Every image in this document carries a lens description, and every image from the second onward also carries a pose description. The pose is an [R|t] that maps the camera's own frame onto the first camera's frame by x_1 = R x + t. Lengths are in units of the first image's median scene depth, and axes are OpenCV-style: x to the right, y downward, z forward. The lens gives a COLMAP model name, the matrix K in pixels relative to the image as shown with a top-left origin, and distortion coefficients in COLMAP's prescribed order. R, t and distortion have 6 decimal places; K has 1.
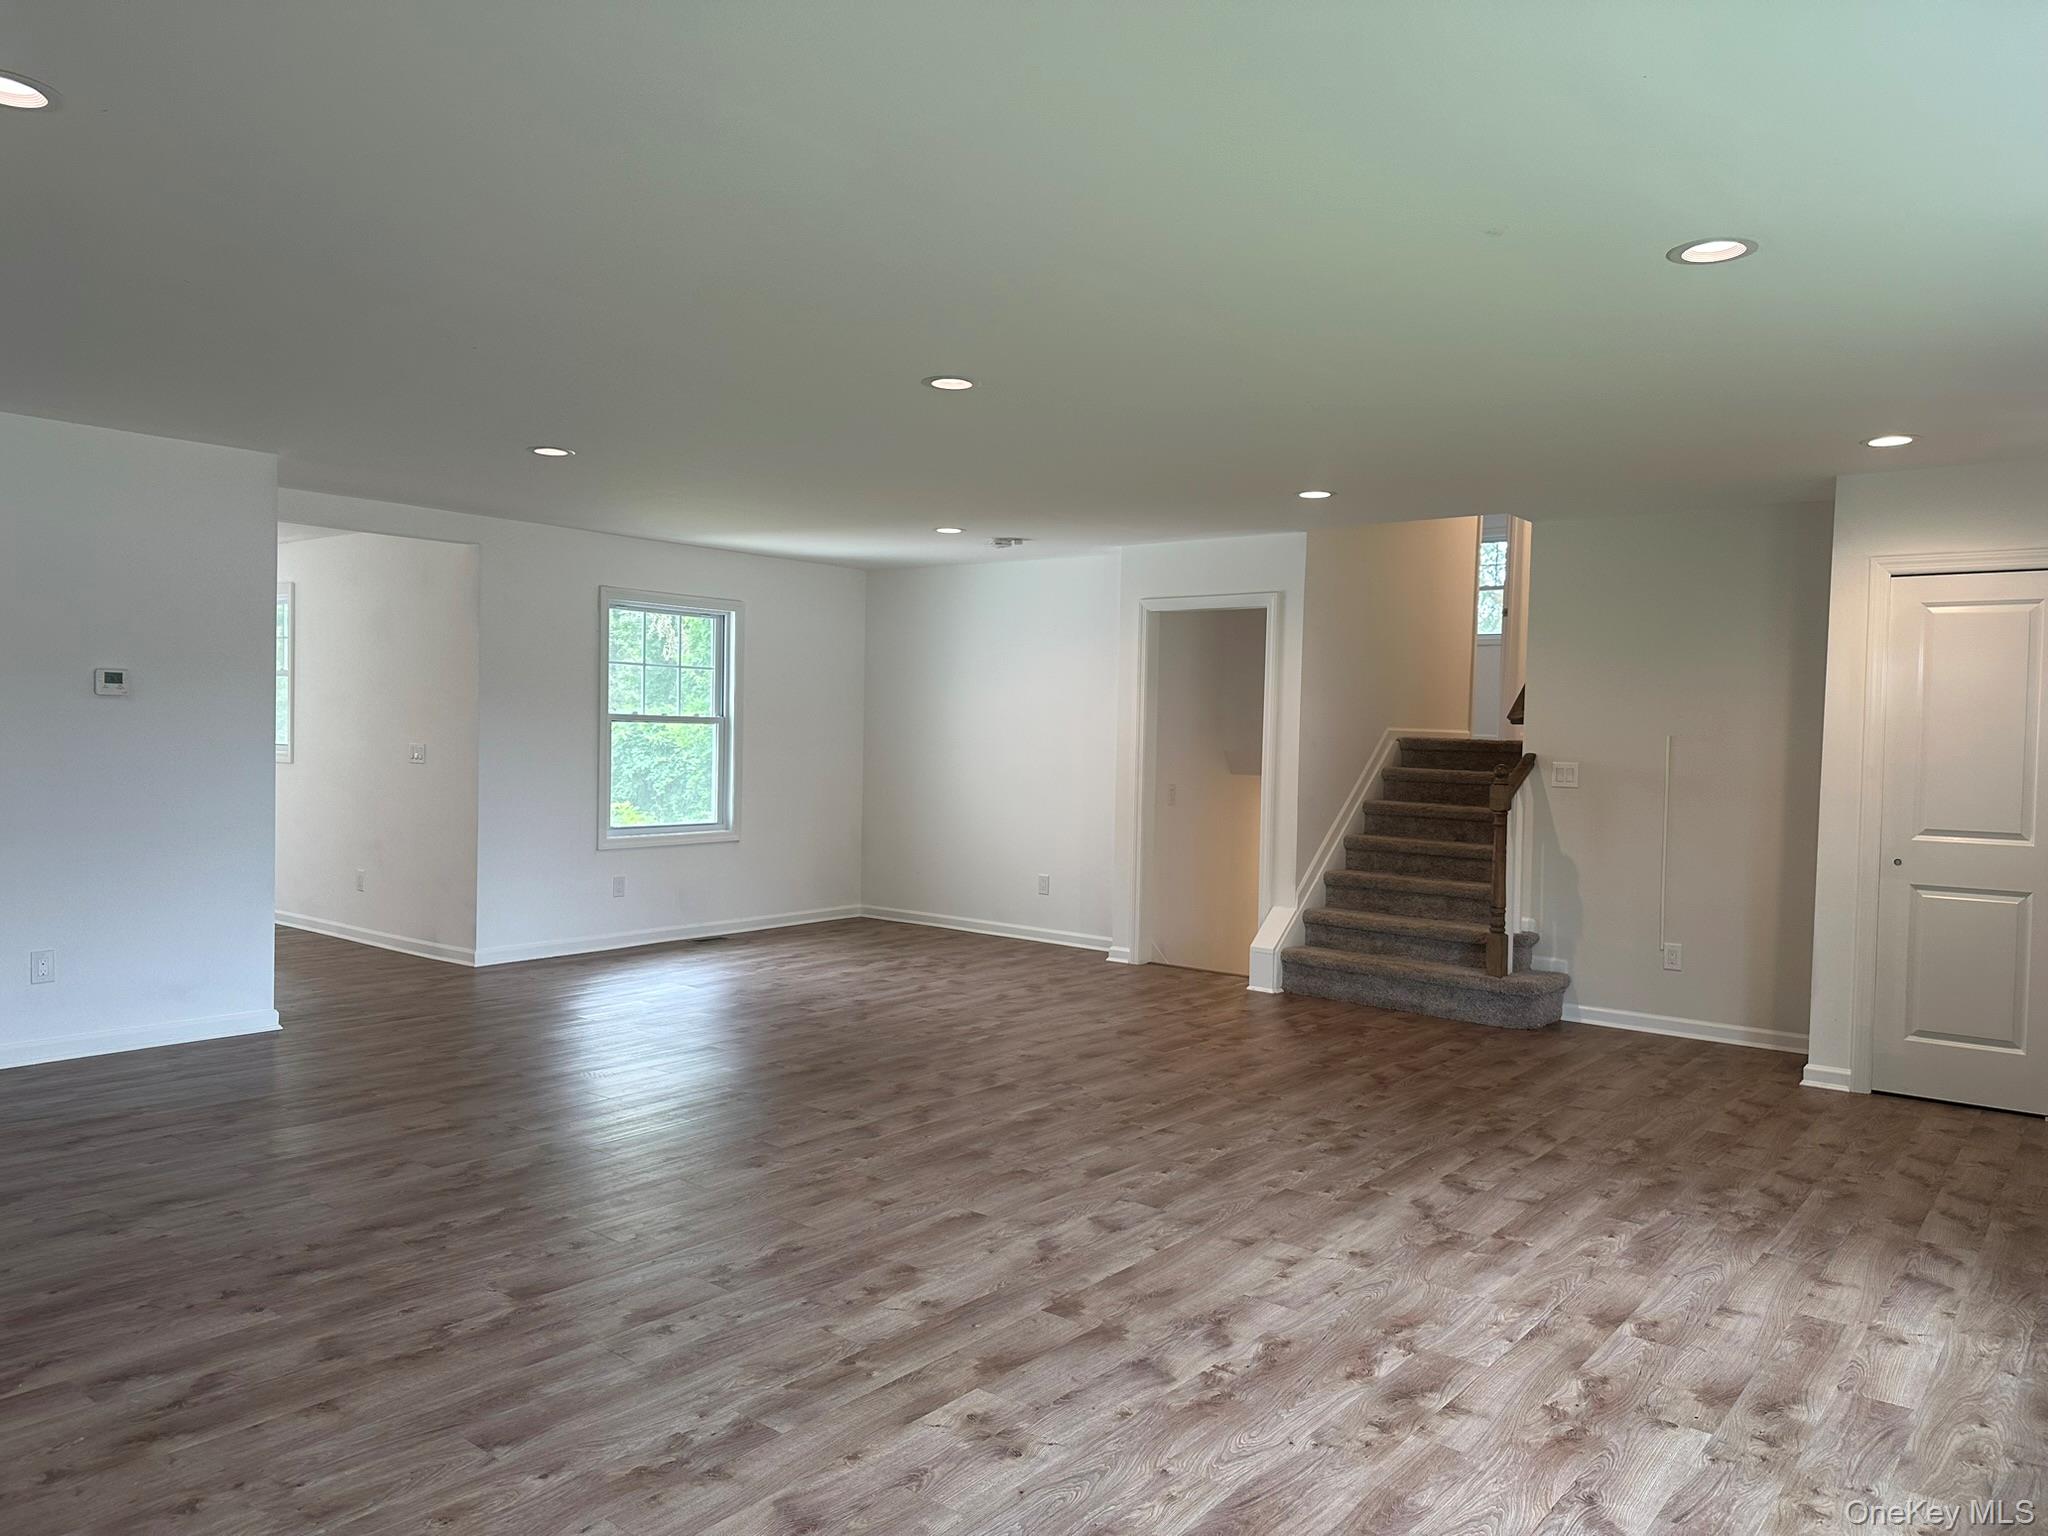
lens RADIAL K [[1434.6, 0, 1002.0], [0, 1434.6, 772.4], [0, 0, 1]] dist [0.046075, -0.057817]
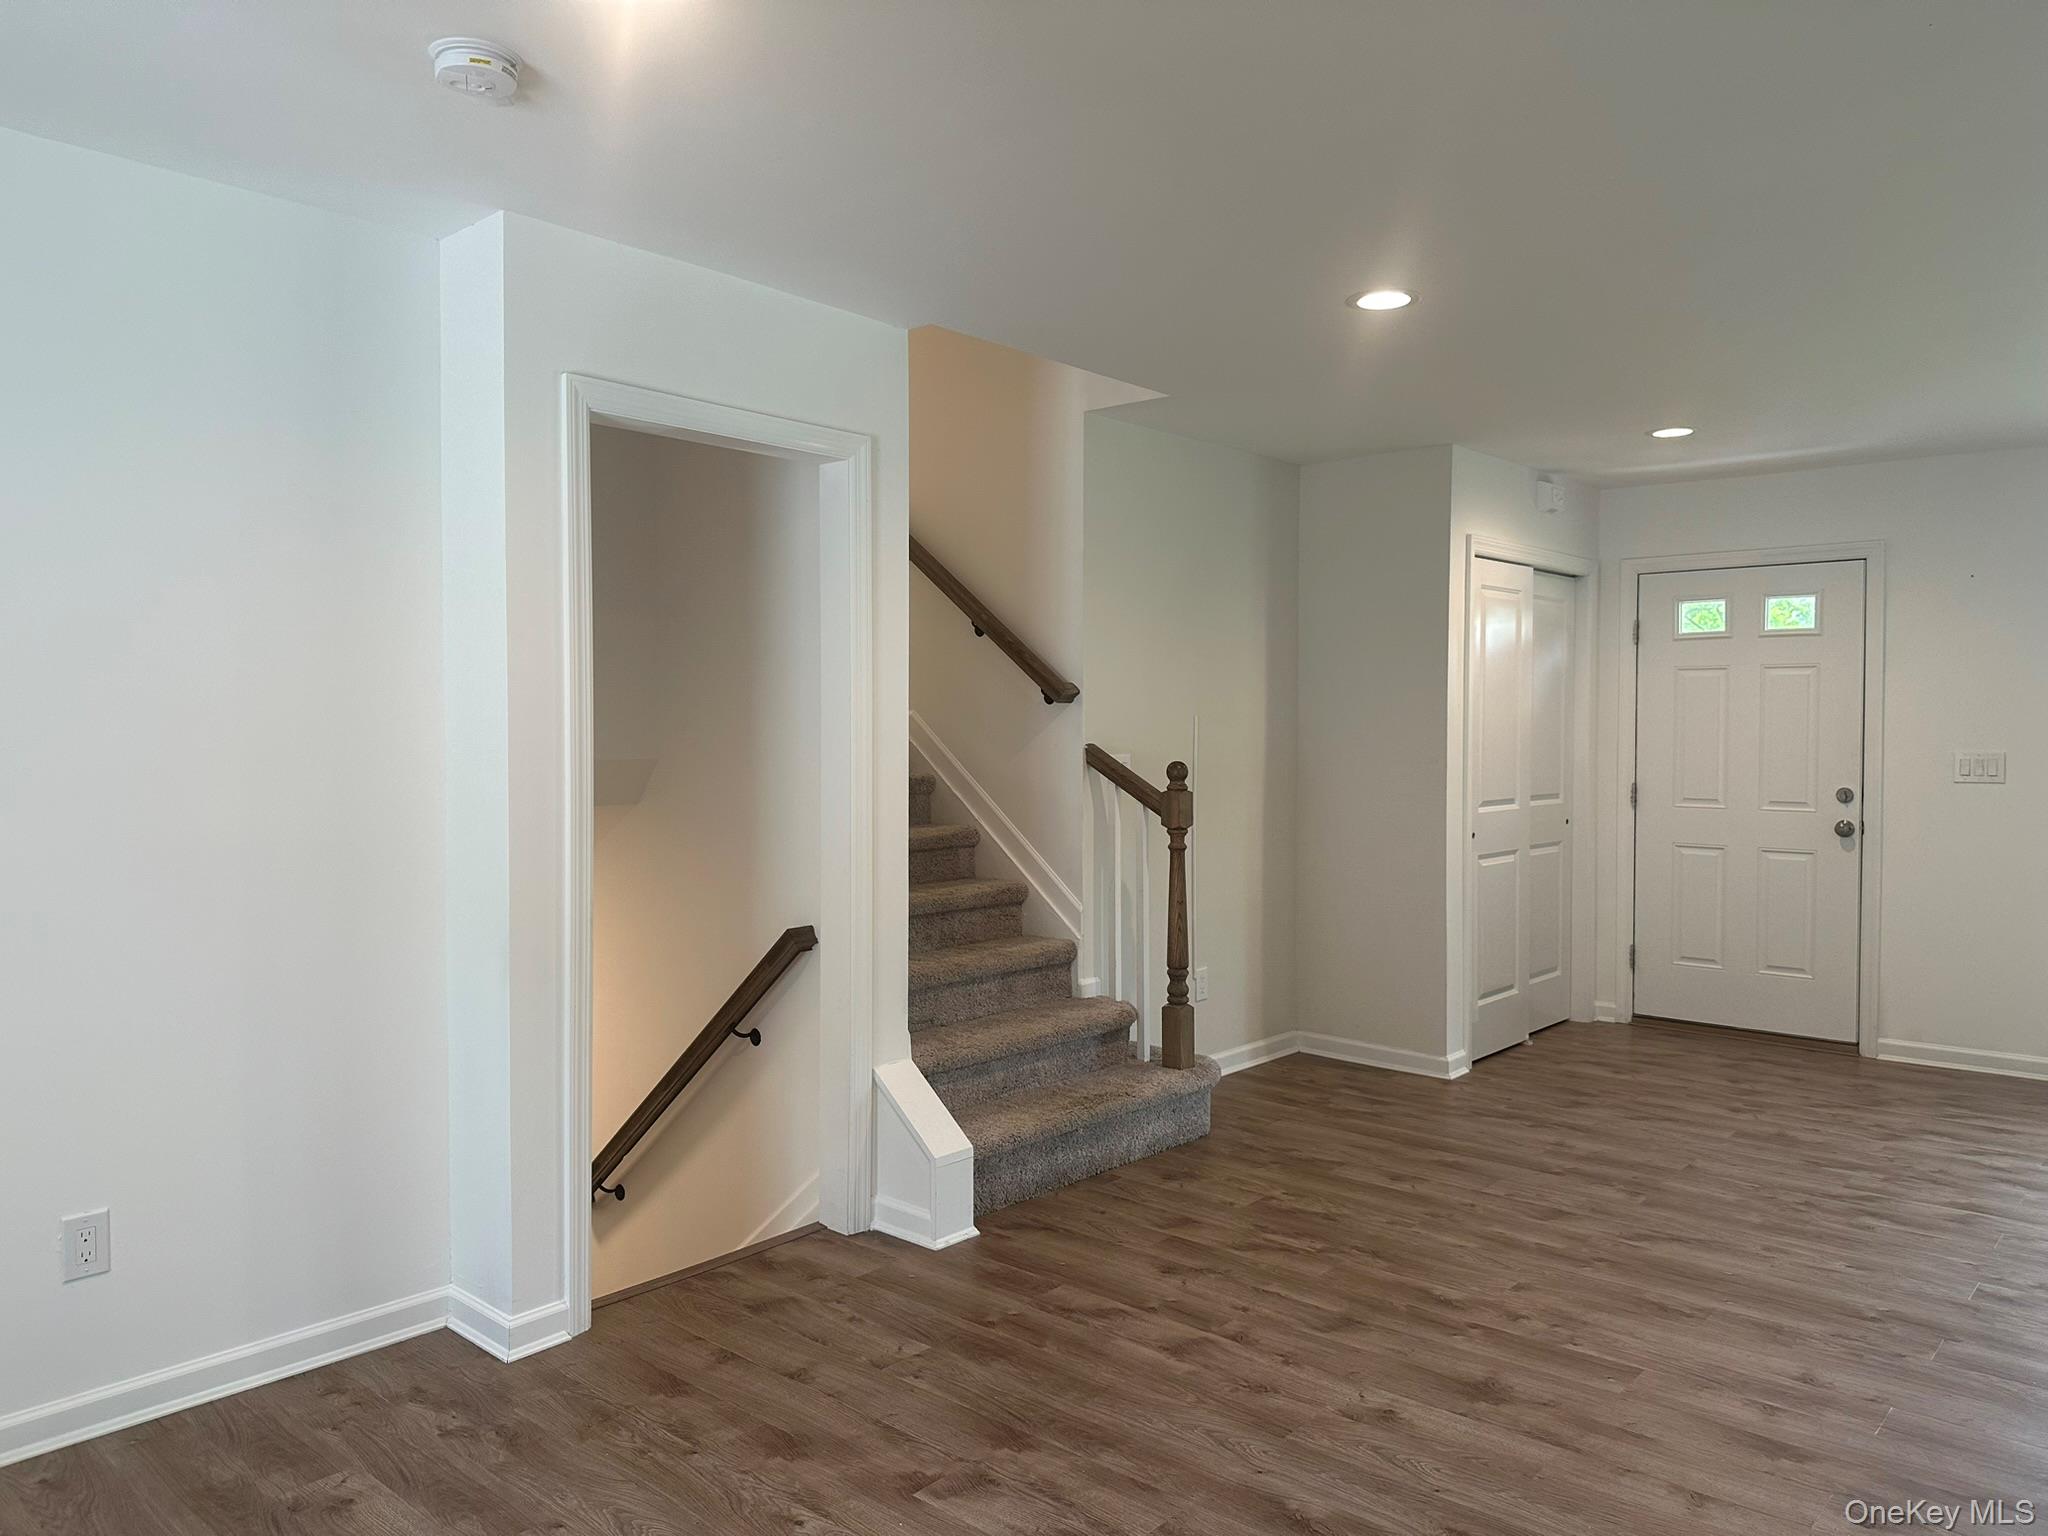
lens RADIAL K [[1434.6, 0, 1007.2], [0, 1434.6, 725.2], [0, 0, 1]] dist [0.046075, -0.057817]
pose [[0.046275, -0.023413, 0.998654, -0.492662], [0.030408, 0.999295, 0.022019, -0.057389], [-0.998466, 0.029348, 0.046954, 1.498658]]
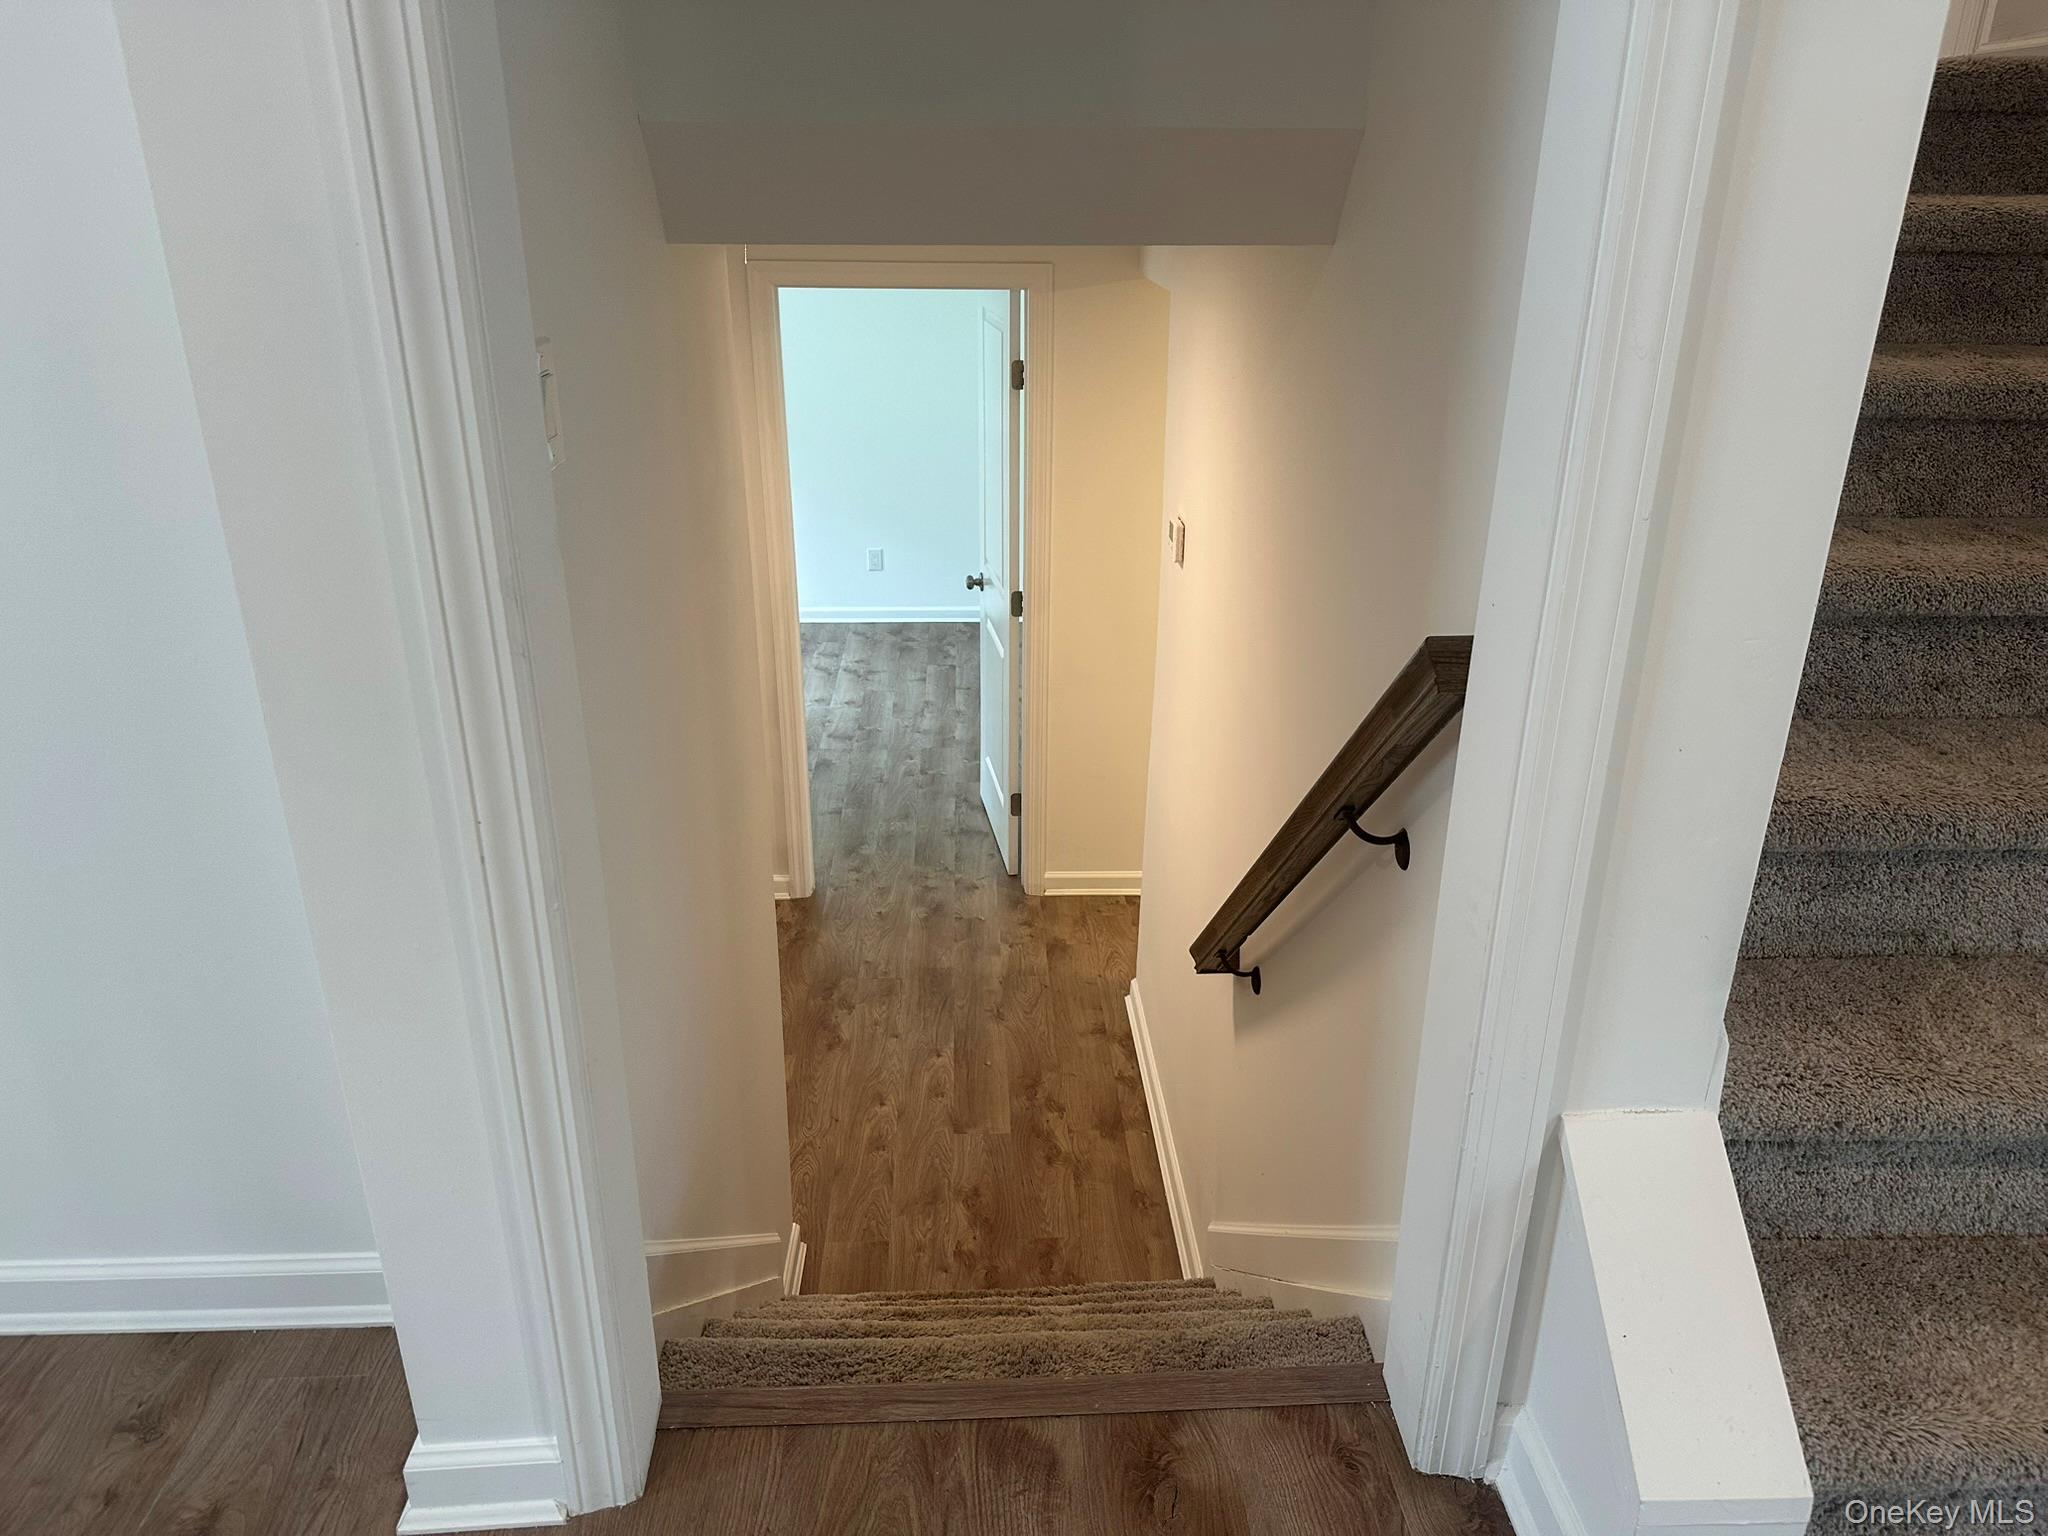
lens RADIAL K [[1434.6, 0, 1039.7], [0, 1434.6, 775.2], [0, 0, 1]] dist [0.046075, -0.057817]
pose [[0.737096, -0.275791, 0.616952, 0.086909], [0.030710, 0.925662, 0.377102, -0.010956], [-0.675090, -0.259014, 0.690771, 1.513249]]
